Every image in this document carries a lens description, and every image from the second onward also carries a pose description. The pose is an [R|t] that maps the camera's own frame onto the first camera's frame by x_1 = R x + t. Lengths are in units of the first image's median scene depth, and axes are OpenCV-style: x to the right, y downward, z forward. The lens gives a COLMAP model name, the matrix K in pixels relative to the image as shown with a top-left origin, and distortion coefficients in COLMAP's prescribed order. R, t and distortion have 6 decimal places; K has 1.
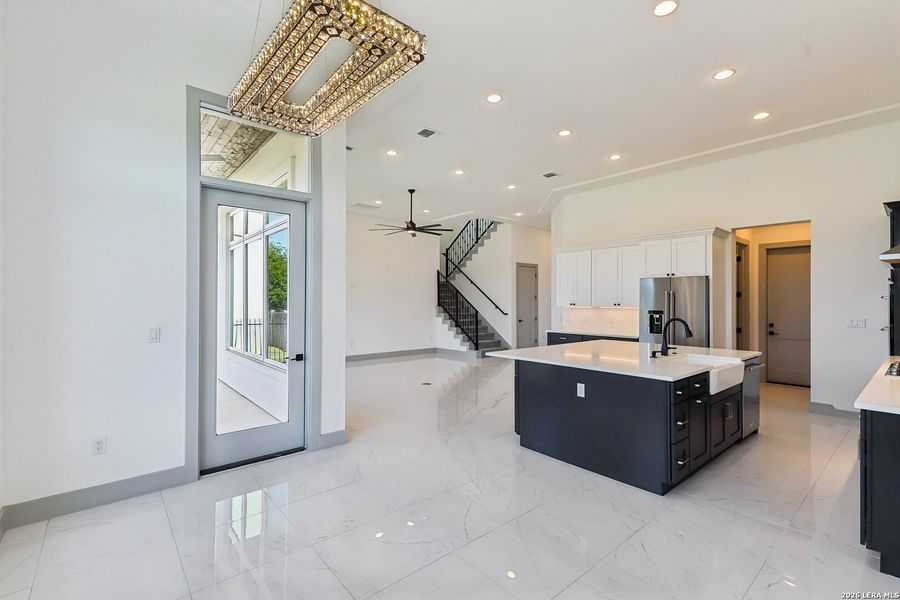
lens RADIAL K [[412.9, 0, 433.8], [0, 412.9, 299.9], [0, 0, 1]] dist [-0.000475, -0.000702]
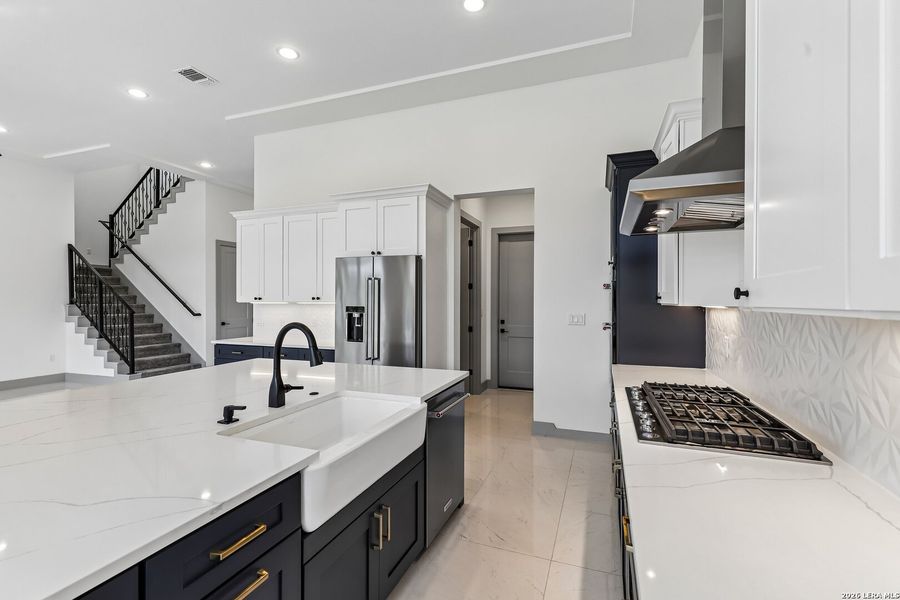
lens RADIAL K [[412.9, 0, 453.0], [0, 412.9, 301.2], [0, 0, 1]] dist [-0.000475, -0.000702]
pose [[0.863827, -0.005598, 0.503757, 0.208414], [0.001323, 0.999960, 0.008845, 0.007084], [-0.503787, -0.006974, 0.863800, 0.215655]]
